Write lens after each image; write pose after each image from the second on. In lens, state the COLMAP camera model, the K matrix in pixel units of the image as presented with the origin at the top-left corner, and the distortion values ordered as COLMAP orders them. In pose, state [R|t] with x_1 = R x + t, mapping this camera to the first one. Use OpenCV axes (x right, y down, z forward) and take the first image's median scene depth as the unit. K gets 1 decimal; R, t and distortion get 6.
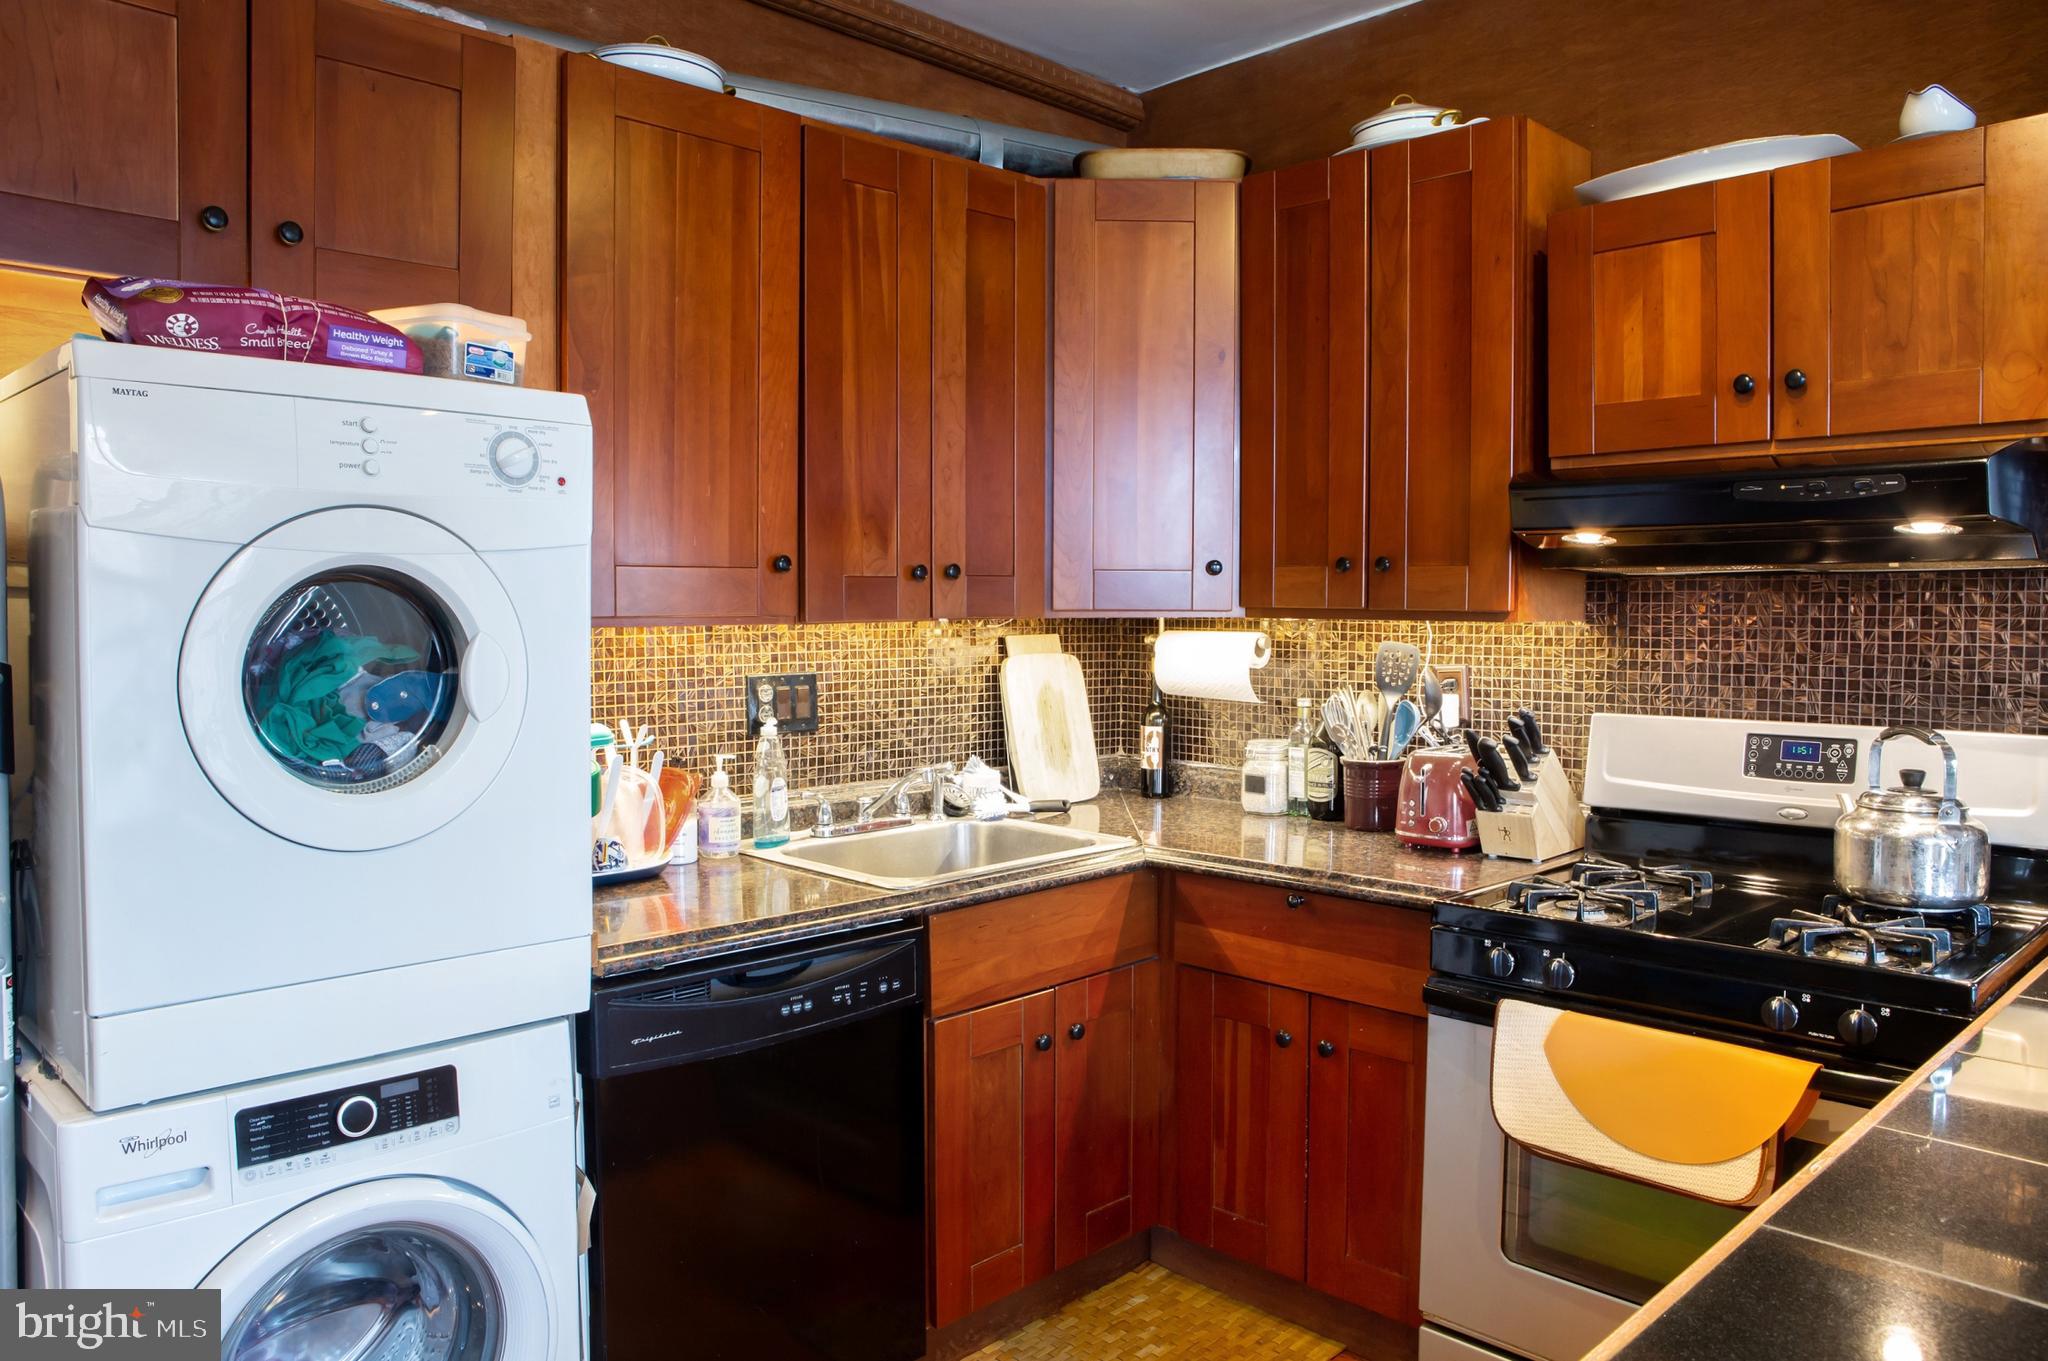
lens RADIAL K [[1415.4, 0, 1023.0], [0, 1415.4, 674.2], [0, 0, 1]] dist [-0.077720, 0.047997]
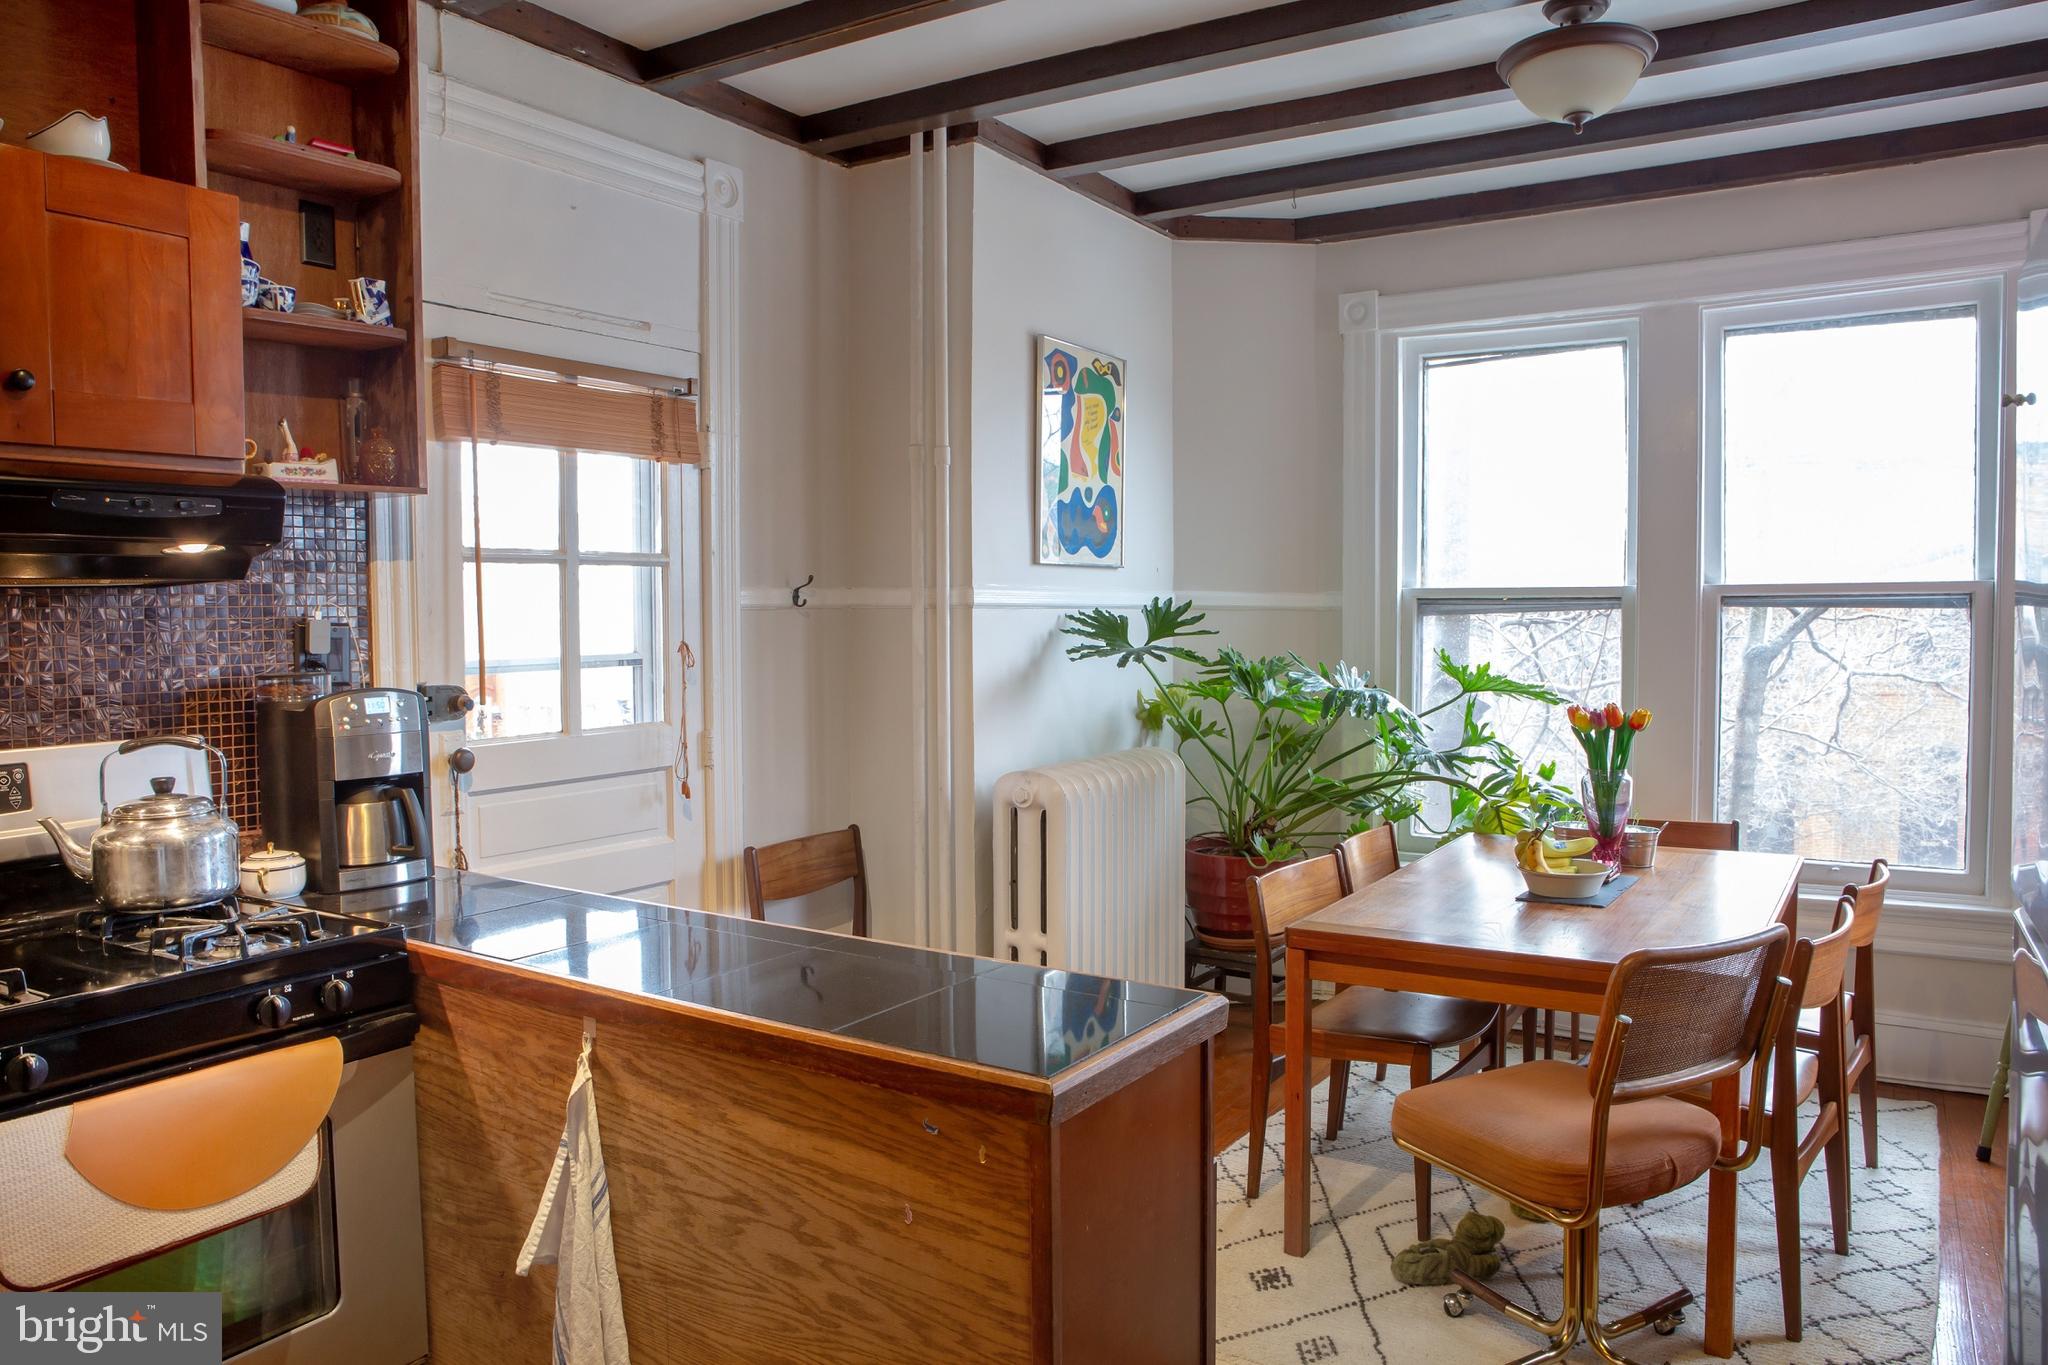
lens RADIAL K [[1415.4, 0, 1023.0], [0, 1415.4, 676.2], [0, 0, 1]] dist [-0.077720, 0.047997]
pose [[-0.214837, -0.046801, 0.975528, -0.471420], [0.058182, 0.996464, 0.060619, -0.030029], [-0.974915, 0.069781, -0.211354, 0.527934]]
